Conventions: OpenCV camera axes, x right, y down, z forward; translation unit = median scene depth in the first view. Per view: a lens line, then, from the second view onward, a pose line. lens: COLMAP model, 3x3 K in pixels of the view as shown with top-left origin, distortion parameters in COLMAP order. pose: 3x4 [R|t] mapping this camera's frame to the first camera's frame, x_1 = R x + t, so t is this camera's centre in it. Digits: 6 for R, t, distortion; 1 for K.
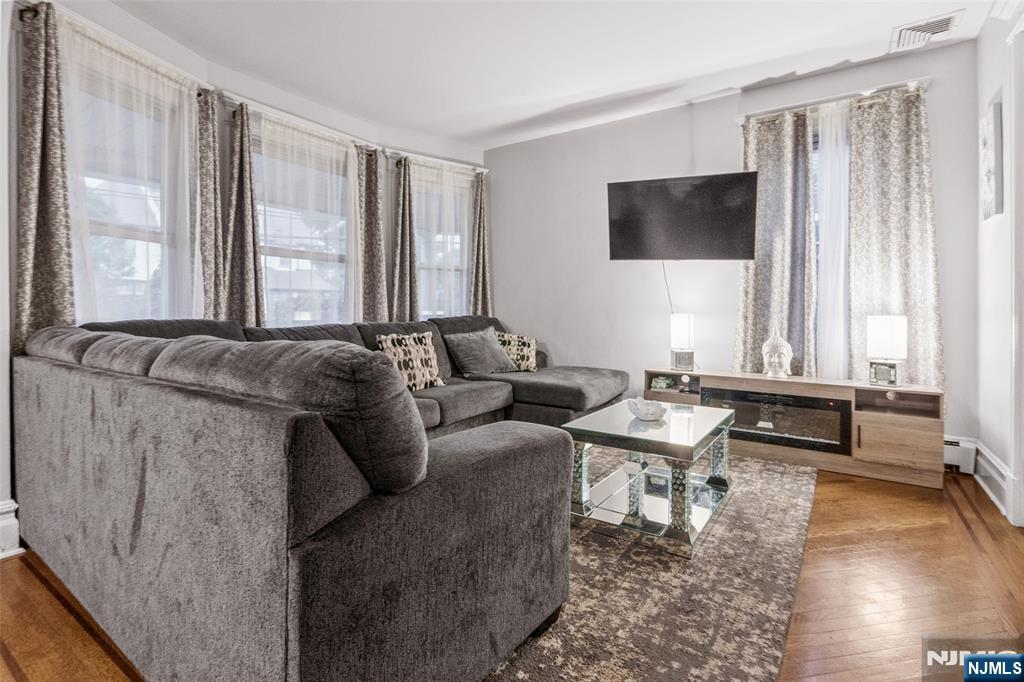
lens RADIAL K [[475.3, 0, 537.2], [0, 475.3, 315.2], [0, 0, 1]] dist [-0.002914, 0.001186]
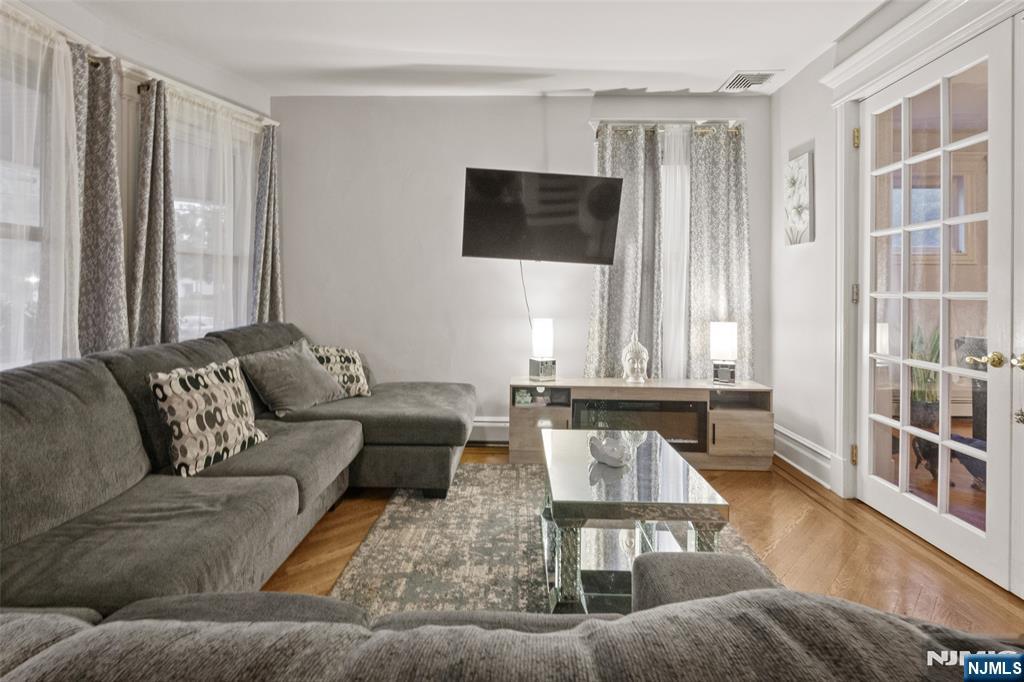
lens RADIAL K [[475.3, 0, 505.0], [0, 475.3, 287.0], [0, 0, 1]] dist [-0.002914, 0.001186]
pose [[0.855431, 0.010051, 0.517819, -0.256917], [-0.001417, 0.999853, -0.017067, -0.053822], [-0.517914, 0.013866, 0.855320, 0.261819]]
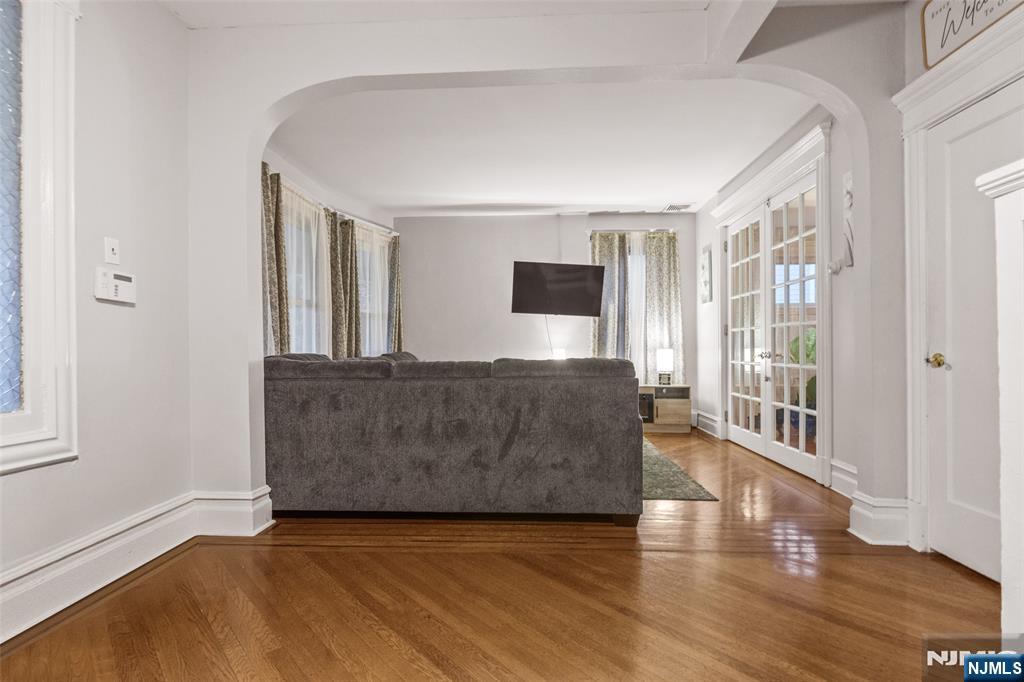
lens RADIAL K [[475.3, 0, 522.7], [0, 475.3, 350.6], [0, 0, 1]] dist [-0.002914, 0.001186]
pose [[0.855405, -0.006368, 0.517921, -0.661530], [0.010250, 0.999937, -0.004635, 0.009180], [-0.517859, 0.009274, 0.855416, -0.308957]]
